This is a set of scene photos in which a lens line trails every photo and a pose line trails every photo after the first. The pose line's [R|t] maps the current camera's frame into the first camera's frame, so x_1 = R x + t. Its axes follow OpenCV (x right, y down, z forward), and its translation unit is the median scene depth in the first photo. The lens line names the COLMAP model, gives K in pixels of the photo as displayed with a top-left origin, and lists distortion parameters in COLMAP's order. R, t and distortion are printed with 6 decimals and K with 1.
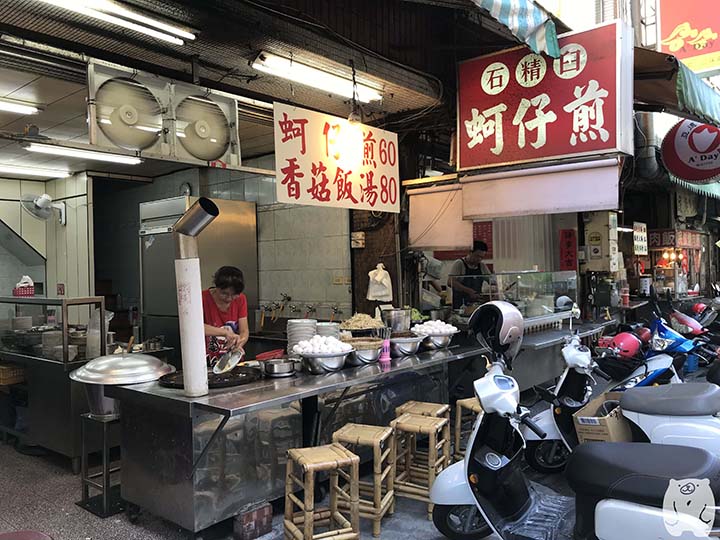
lens RADIAL K [[596.1, 0, 360.0], [0, 596.1, 270.0], [0, 0, 1]] dist [0.026837, -0.013750]
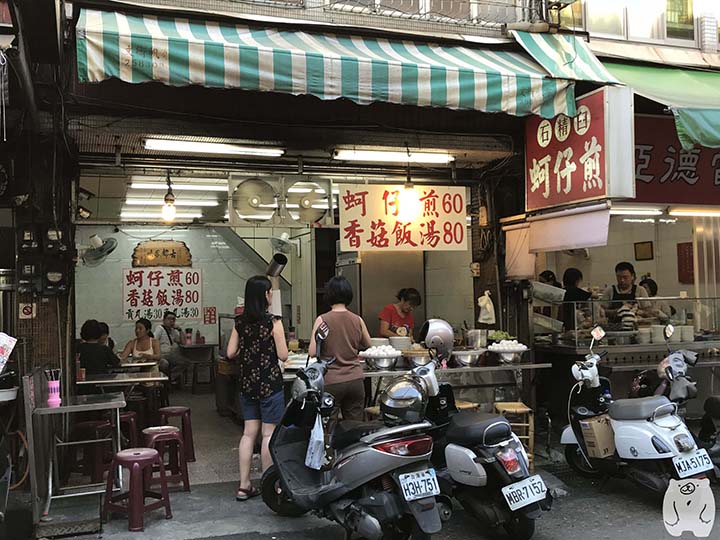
lens RADIAL K [[787.7, 0, 360.0], [0, 787.7, 270.0], [0, 0, 1]] dist [0.121810, -0.257958]
pose [[0.861286, -0.013667, -0.507936, 0.756870], [0.000079, 0.999642, -0.026764, -0.012015], [0.508120, 0.023012, 0.860979, -0.557669]]
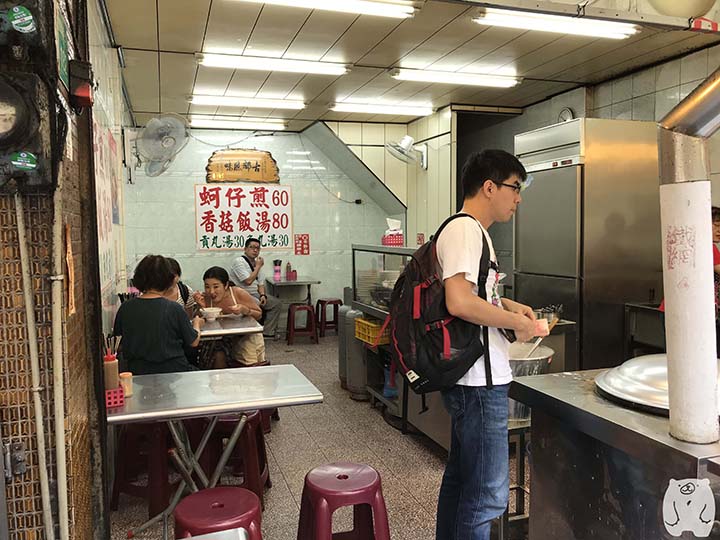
lens RADIAL K [[585.1, 0, 360.0], [0, 585.1, 270.0], [0, 0, 1]] dist [0.043235, -0.112471]
pose [[0.857644, 0.046891, -0.512101, -0.201602], [-0.006660, 0.996763, 0.080115, 0.014059], [0.514200, -0.065300, 0.855181, 0.303890]]
